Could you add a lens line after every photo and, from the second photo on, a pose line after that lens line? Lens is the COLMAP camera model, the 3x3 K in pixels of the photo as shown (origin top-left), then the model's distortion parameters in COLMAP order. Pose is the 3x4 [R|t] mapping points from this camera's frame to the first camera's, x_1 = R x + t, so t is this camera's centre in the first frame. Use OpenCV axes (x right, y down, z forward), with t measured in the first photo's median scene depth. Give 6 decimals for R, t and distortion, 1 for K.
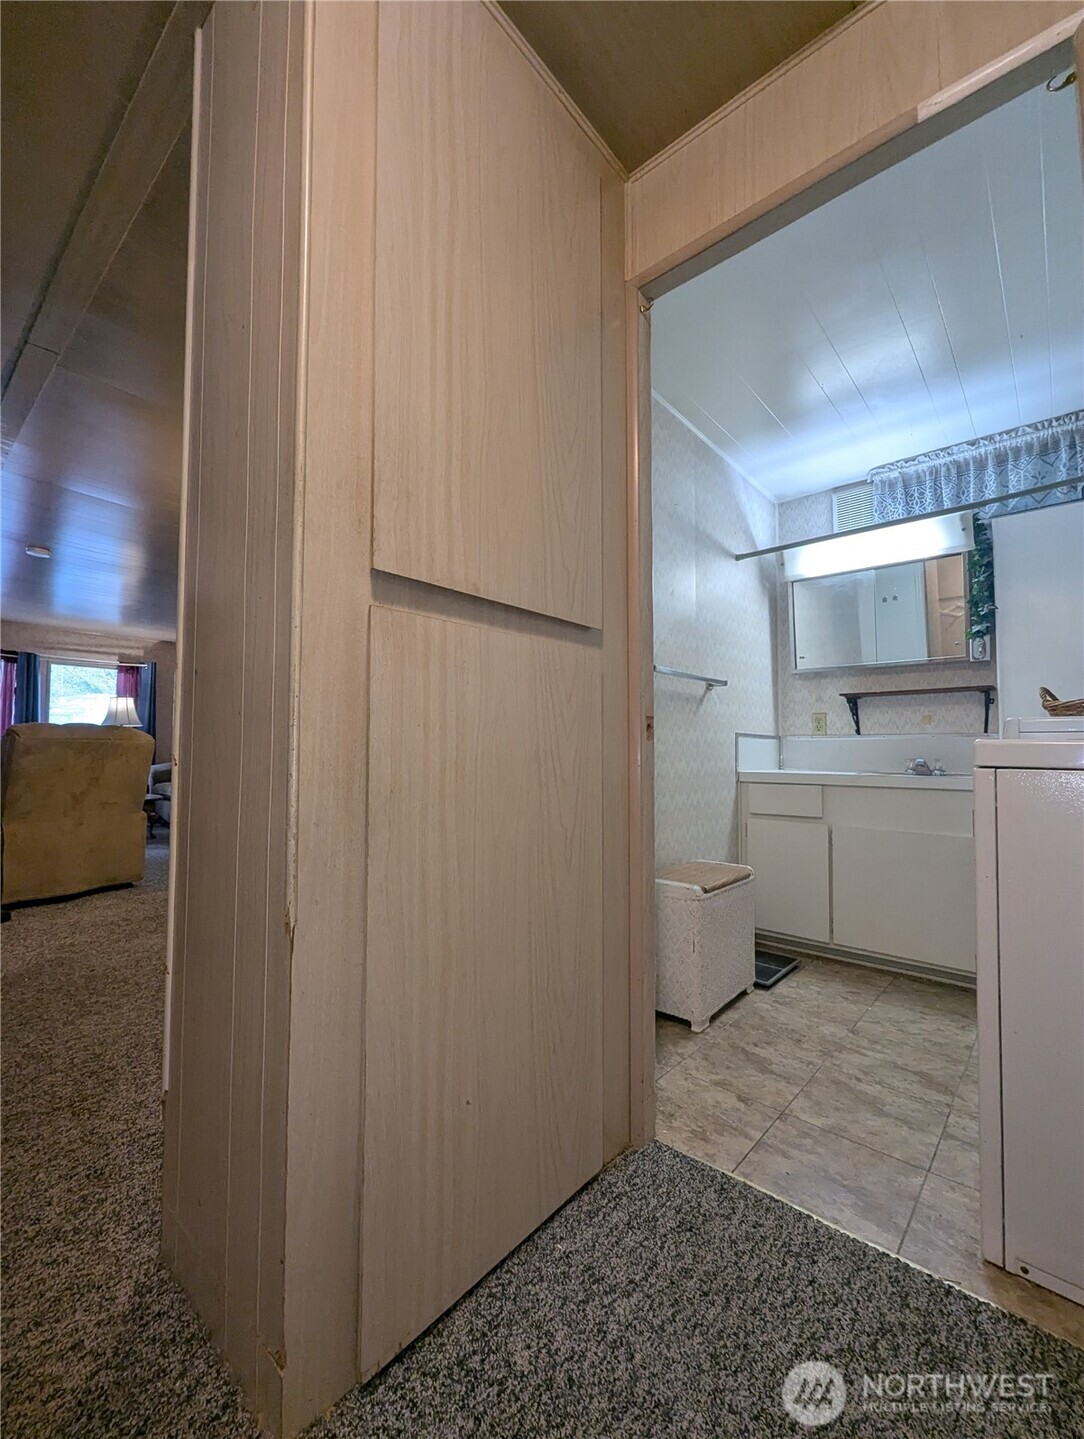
lens RADIAL K [[597.0, 0, 535.3], [0, 597.0, 724.2], [0, 0, 1]] dist [-0.000497, -0.000375]
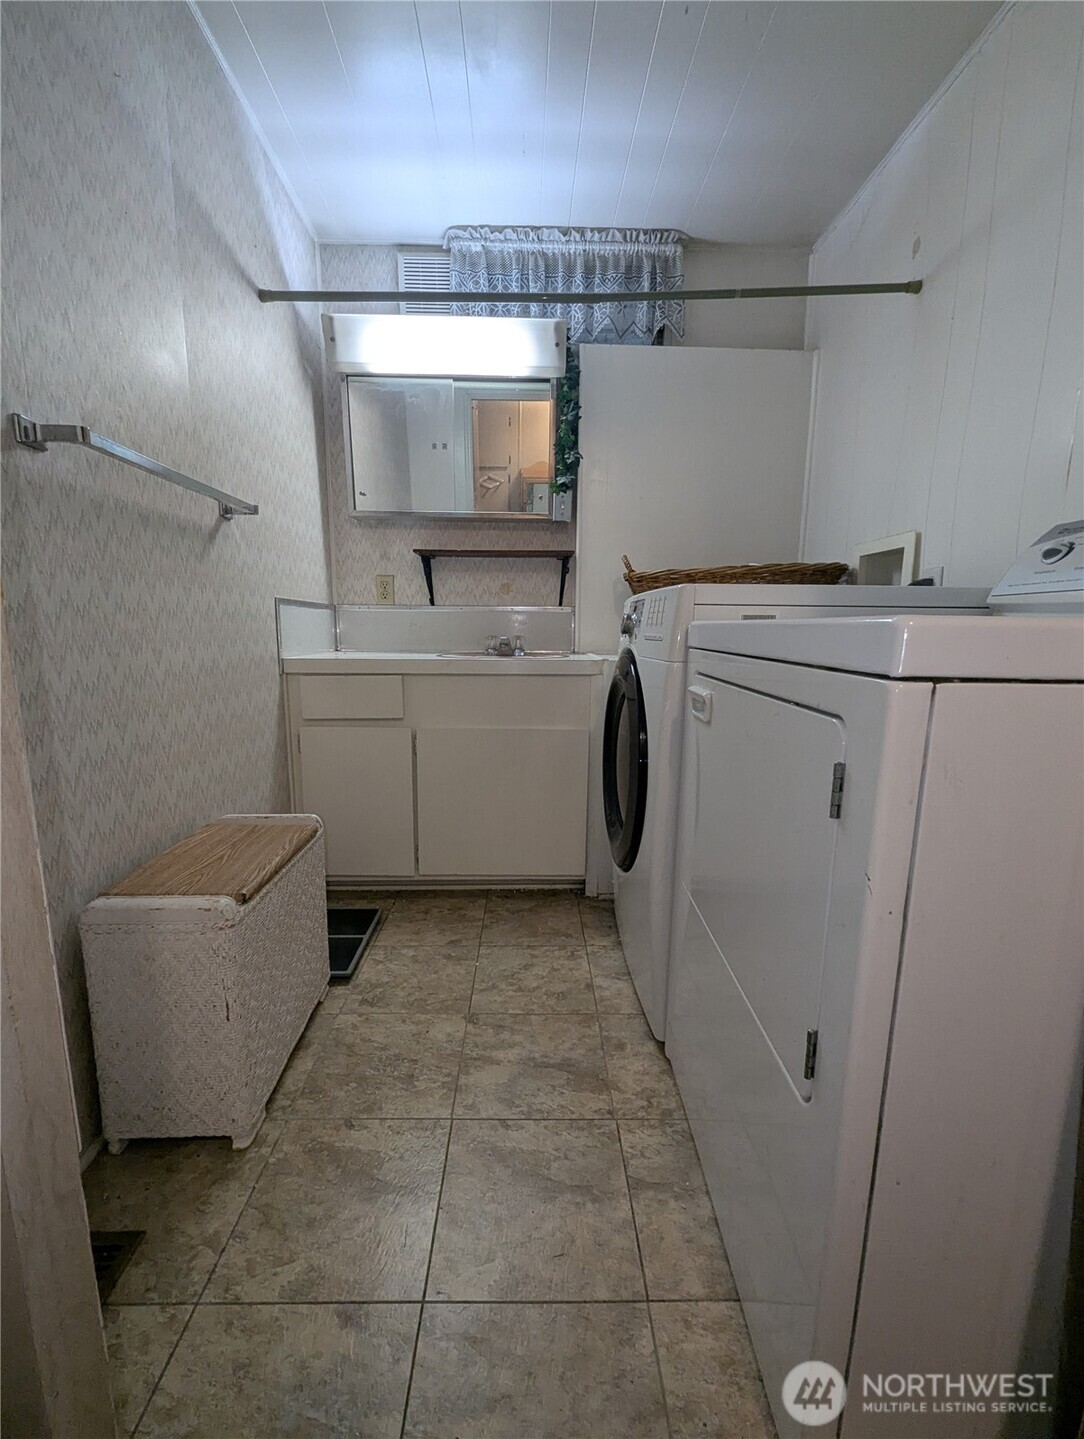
lens RADIAL K [[597.0, 0, 535.3], [0, 597.0, 724.2], [0, 0, 1]] dist [-0.000497, -0.000375]
pose [[0.733517, -0.112067, 0.670368, 0.105149], [-0.033170, 0.979235, 0.199995, 0.010757], [-0.678861, -0.168936, 0.714569, 0.361490]]
